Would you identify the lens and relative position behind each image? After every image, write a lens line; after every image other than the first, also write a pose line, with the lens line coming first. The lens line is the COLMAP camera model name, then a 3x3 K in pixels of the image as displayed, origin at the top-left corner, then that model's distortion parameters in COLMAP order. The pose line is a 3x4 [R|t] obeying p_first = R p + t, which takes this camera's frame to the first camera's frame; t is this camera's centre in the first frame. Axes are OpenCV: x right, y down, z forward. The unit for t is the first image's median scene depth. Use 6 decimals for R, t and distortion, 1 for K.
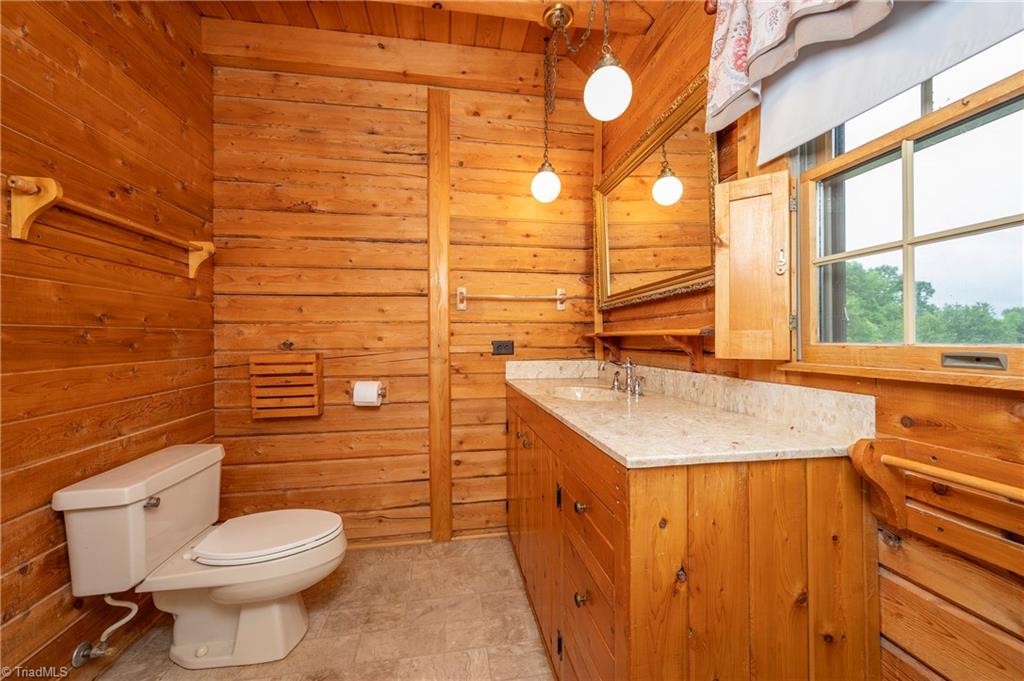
lens RADIAL K [[404.5, 0, 512.0], [0, 404.5, 340.5], [0, 0, 1]] dist [0.000019, -0.000005]
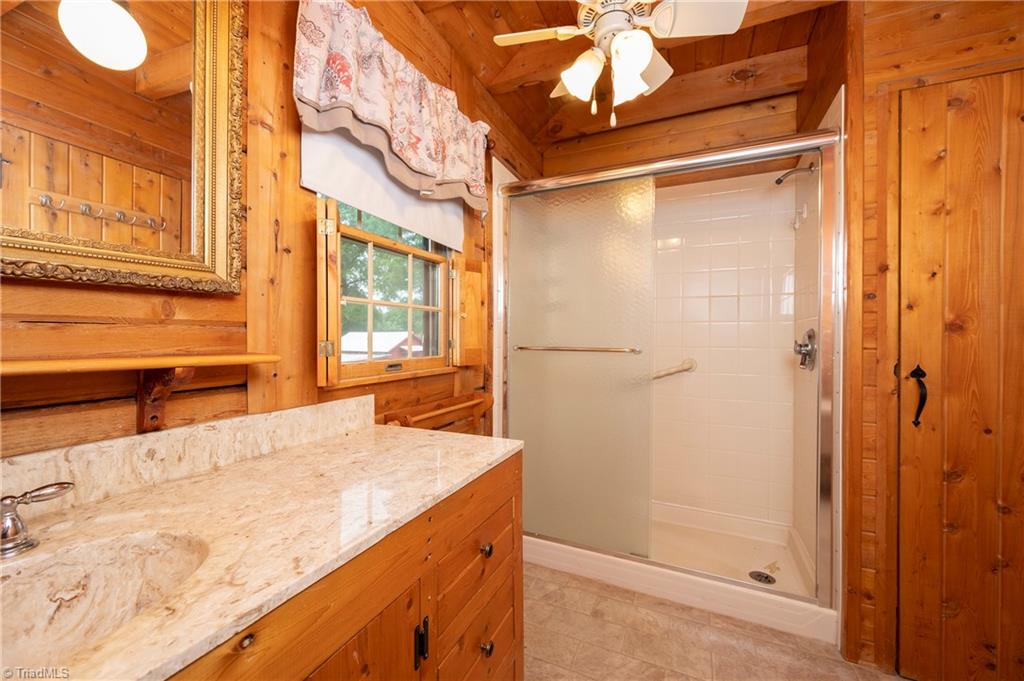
lens RADIAL K [[404.5, 0, 512.0], [0, 404.5, 340.5], [0, 0, 1]] dist [0.000019, -0.000005]
pose [[-0.825526, -0.002197, 0.564360, -0.306446], [0.002961, 0.999962, 0.008224, -0.055965], [-0.564356, 0.008460, -0.825488, 1.482125]]
